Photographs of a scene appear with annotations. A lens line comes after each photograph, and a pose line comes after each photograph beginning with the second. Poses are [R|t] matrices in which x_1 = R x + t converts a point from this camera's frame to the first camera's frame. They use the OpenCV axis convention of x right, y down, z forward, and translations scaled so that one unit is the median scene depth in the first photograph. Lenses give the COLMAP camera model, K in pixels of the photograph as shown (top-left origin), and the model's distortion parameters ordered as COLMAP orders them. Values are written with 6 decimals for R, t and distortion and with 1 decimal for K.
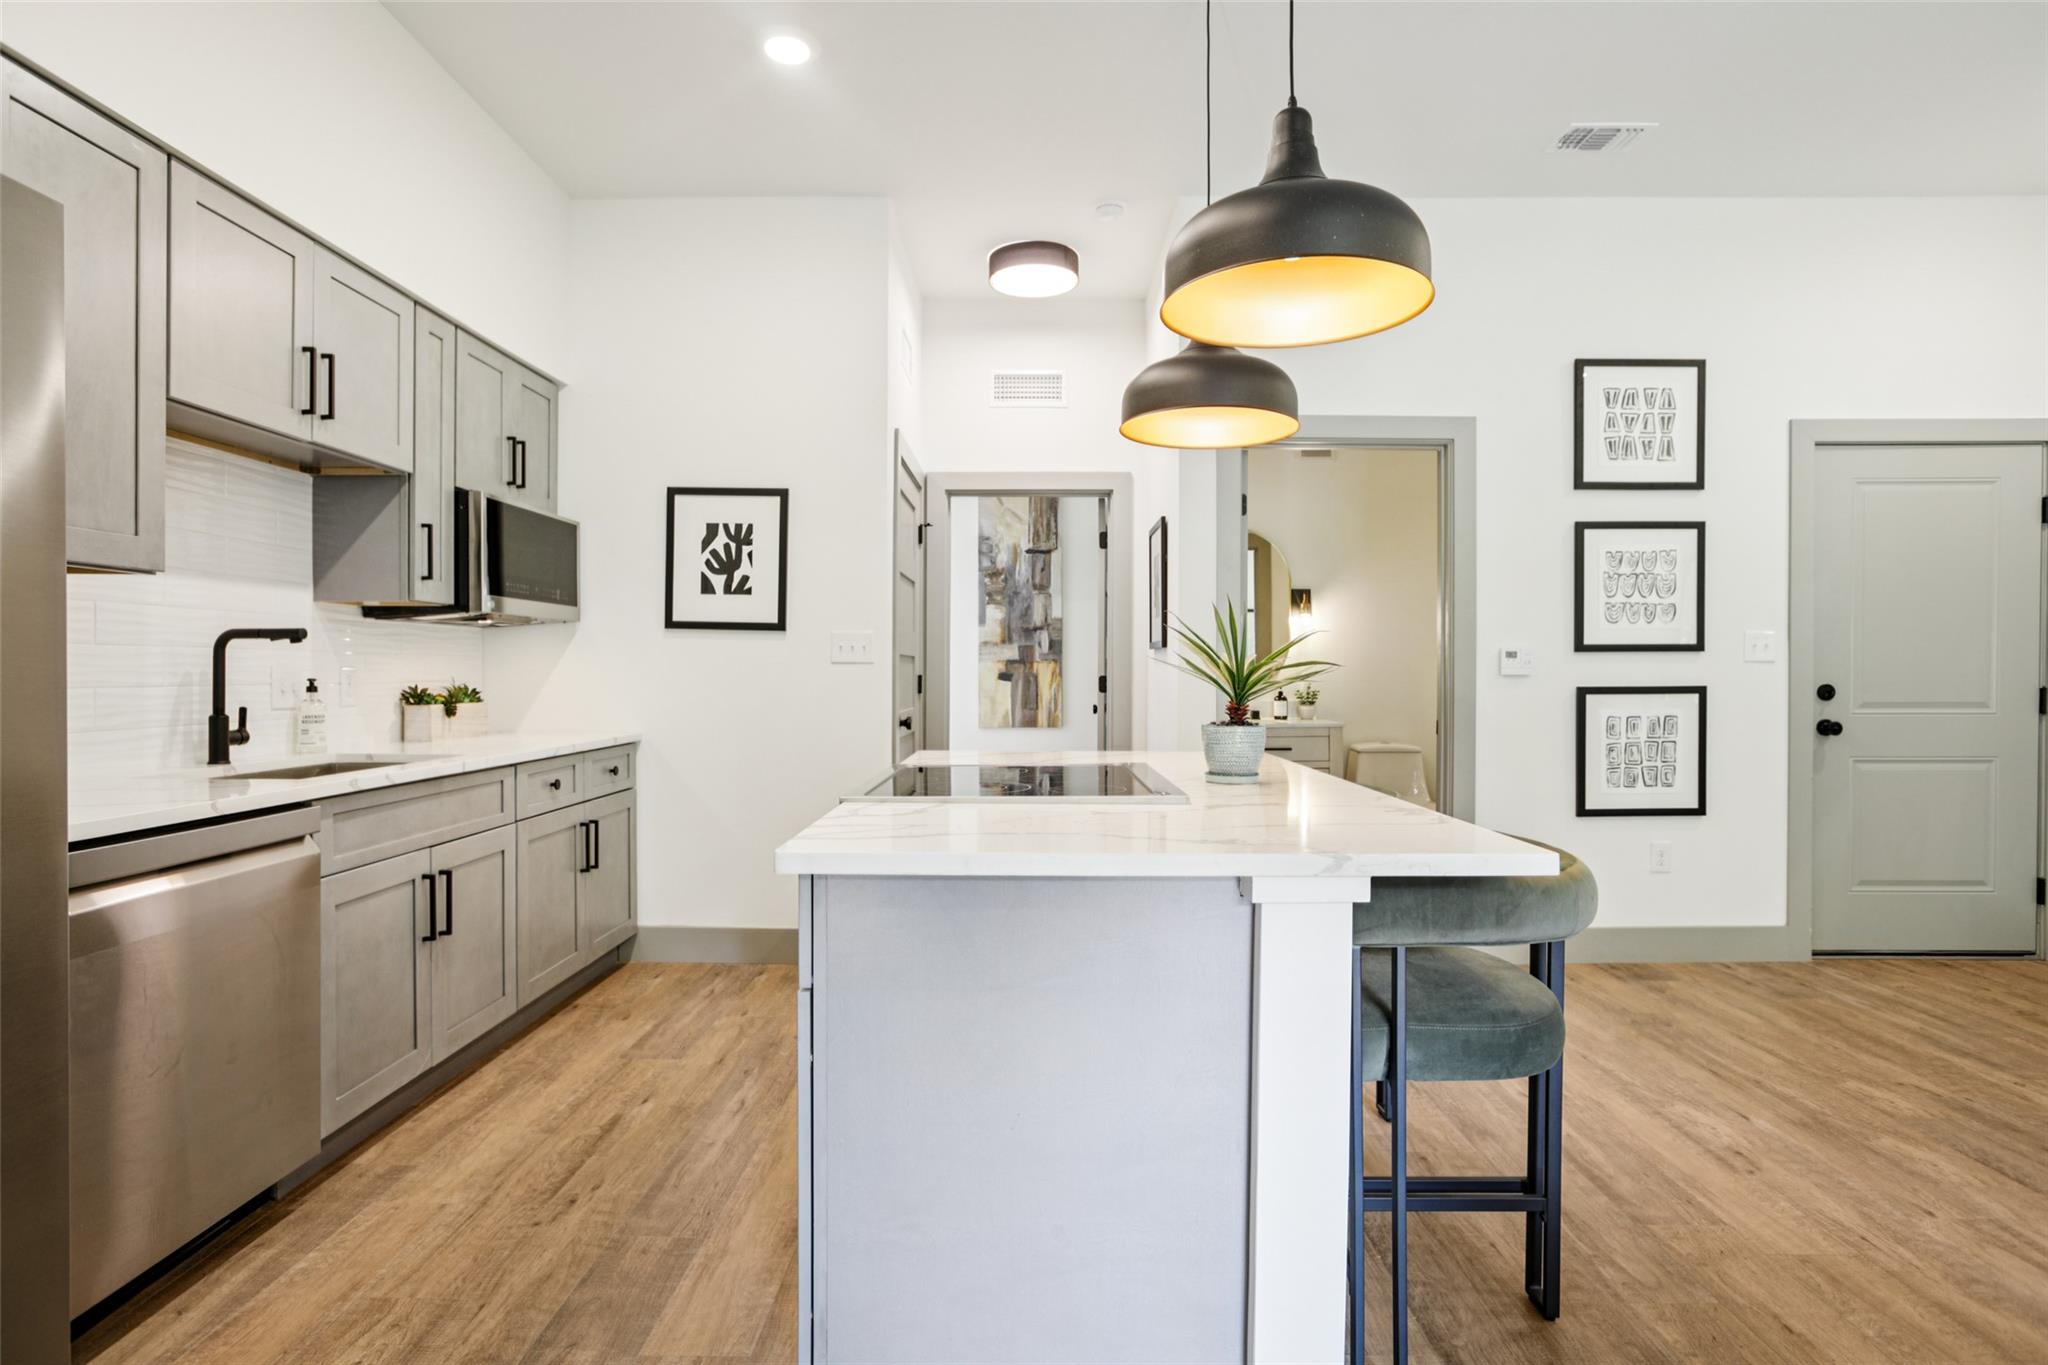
lens RADIAL K [[1036.3, 0, 1024.0], [0, 1036.3, 682.5], [0, 0, 1]] dist [-0.021150, 0.001285]
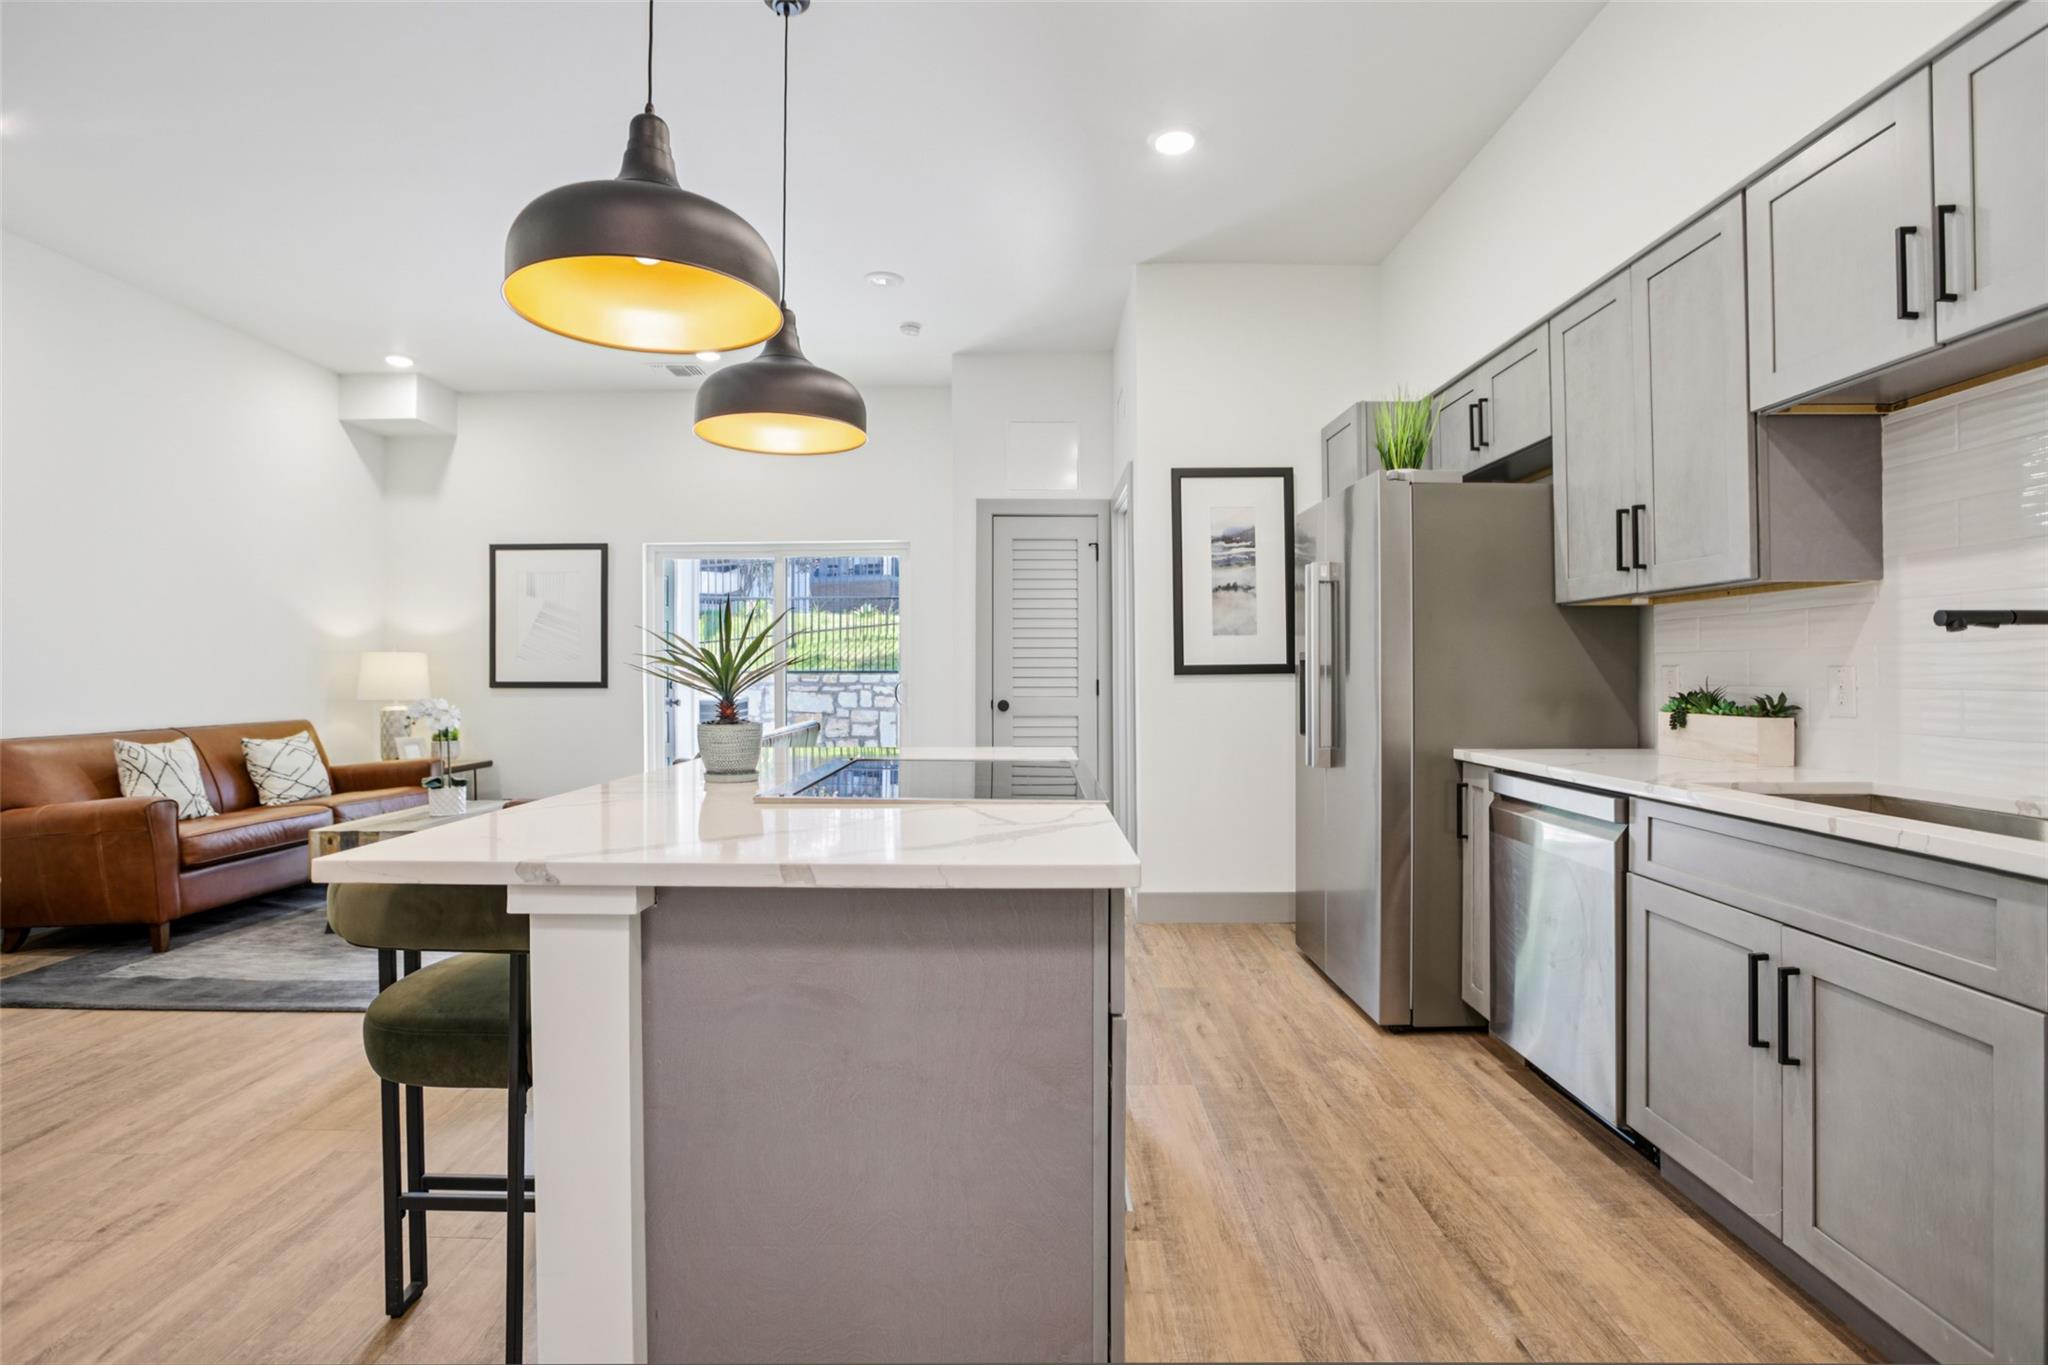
lens RADIAL K [[979.6, 0, 1024.0], [0, 979.6, 682.5], [0, 0, 1]] dist [-0.047614, 0.021045]
pose [[-0.999538, -0.000359, -0.030380, -0.031248], [-0.000968, 0.999799, 0.020046, -0.010594], [0.030366, 0.020066, -0.999337, 1.059735]]
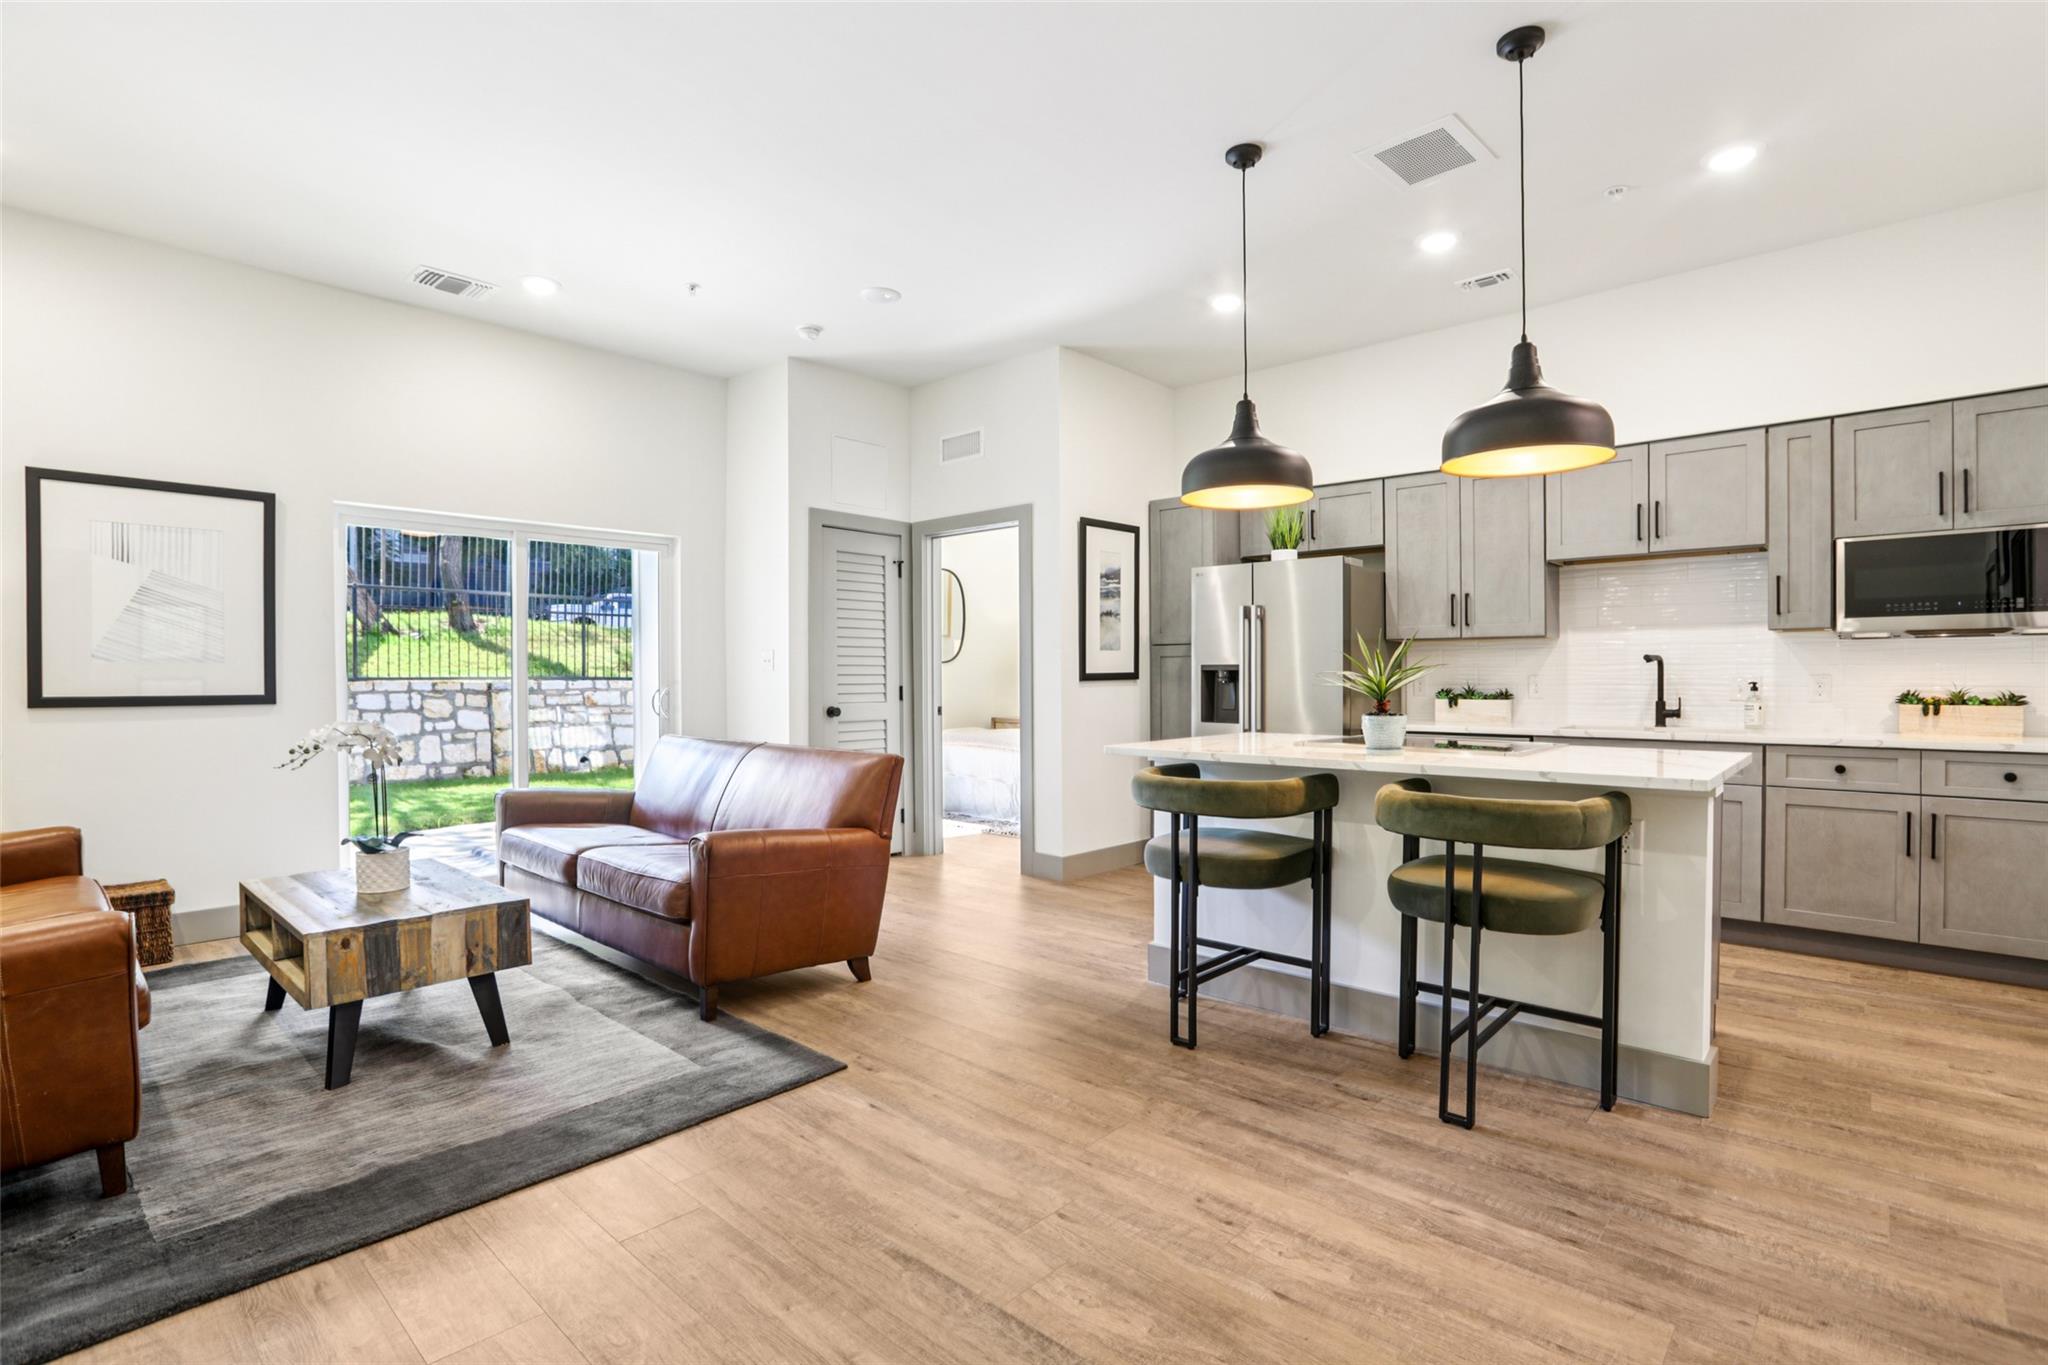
lens RADIAL K [[978.0, 0, 1033.7], [0, 978.0, 682.6], [0, 0, 1]] dist [-0.023325, 0.000380]
pose [[-0.640474, 0.005080, -0.767963, 0.853464], [-0.005813, 0.999917, 0.011462, -0.010245], [0.767958, 0.011805, -0.640392, 0.809502]]
